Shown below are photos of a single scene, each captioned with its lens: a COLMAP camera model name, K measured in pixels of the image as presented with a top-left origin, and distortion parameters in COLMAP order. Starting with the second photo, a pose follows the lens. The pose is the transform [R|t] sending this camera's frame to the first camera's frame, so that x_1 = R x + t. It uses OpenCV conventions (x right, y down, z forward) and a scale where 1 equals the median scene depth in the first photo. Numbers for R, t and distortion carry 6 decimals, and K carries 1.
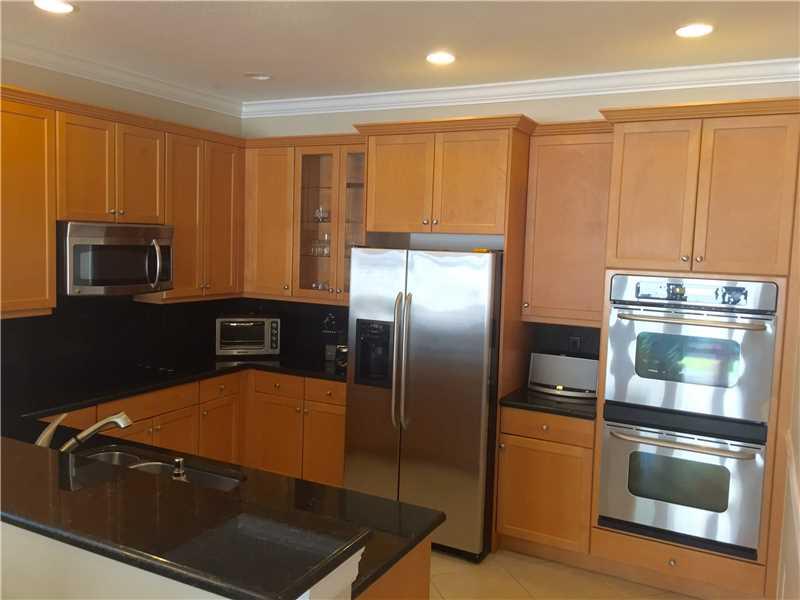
lens RADIAL K [[676.6, 0, 400.0], [0, 676.6, 300.0], [0, 0, 1]] dist [0.070943, -0.087092]
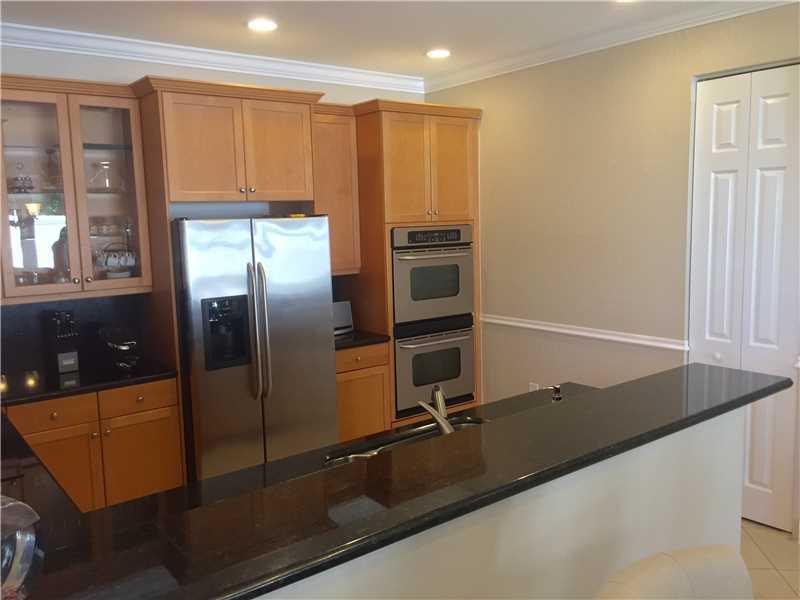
lens RADIAL K [[696.3, 0, 400.0], [0, 696.3, 300.0], [0, 0, 1]] dist [0.055108, -0.102774]
pose [[0.406645, -0.157156, 0.899968, -0.816760], [0.117919, 0.985882, 0.118878, -0.052655], [-0.905944, 0.057782, 0.419435, 0.382856]]
